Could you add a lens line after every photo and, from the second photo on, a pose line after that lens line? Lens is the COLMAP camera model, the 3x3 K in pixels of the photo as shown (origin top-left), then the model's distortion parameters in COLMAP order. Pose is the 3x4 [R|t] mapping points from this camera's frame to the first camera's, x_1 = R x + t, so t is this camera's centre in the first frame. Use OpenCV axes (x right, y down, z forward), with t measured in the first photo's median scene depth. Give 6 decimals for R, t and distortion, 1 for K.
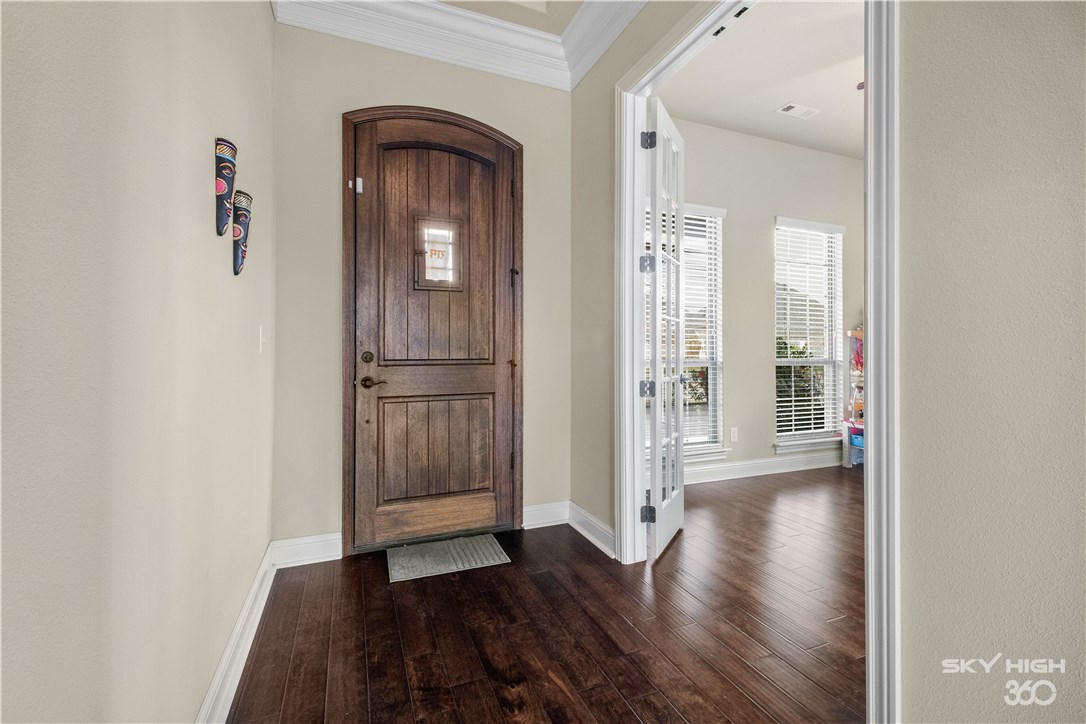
lens RADIAL K [[469.0, 0, 545.5], [0, 469.0, 350.5], [0, 0, 1]] dist [0.012897, -0.002199]
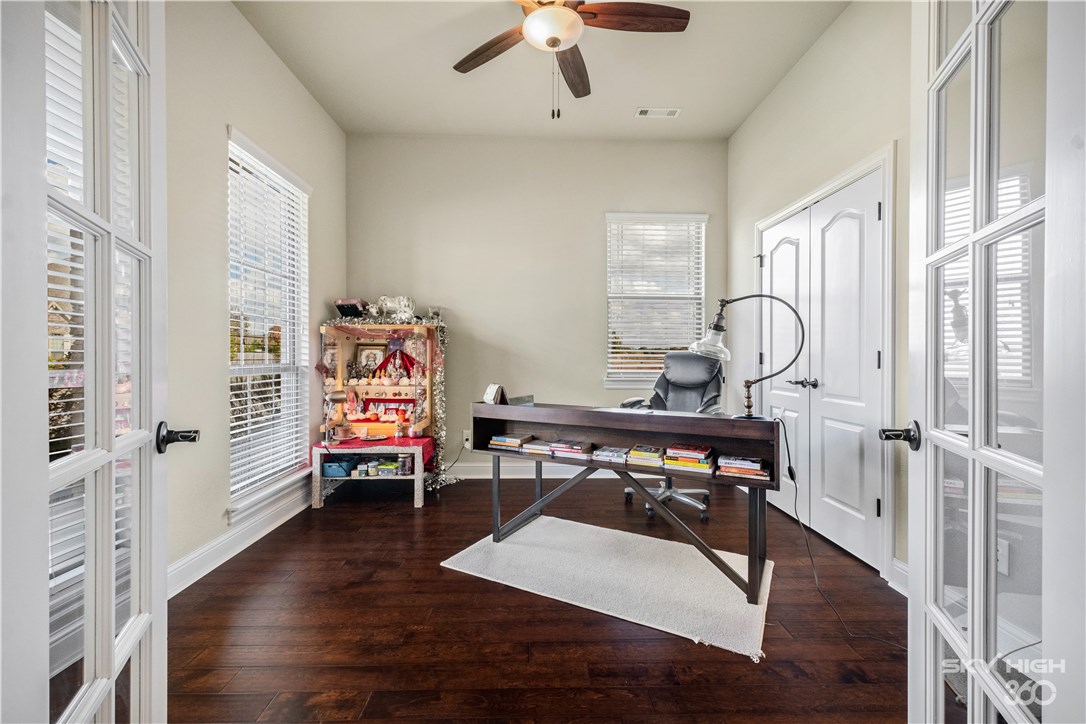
lens RADIAL K [[469.0, 0, 546.3], [0, 469.0, 355.3], [0, 0, 1]] dist [0.012897, -0.002199]
pose [[0.356338, -0.005334, 0.934342, 0.069133], [0.002300, 0.999986, 0.004832, 0.001978], [-0.934354, 0.000428, 0.356345, 0.389339]]
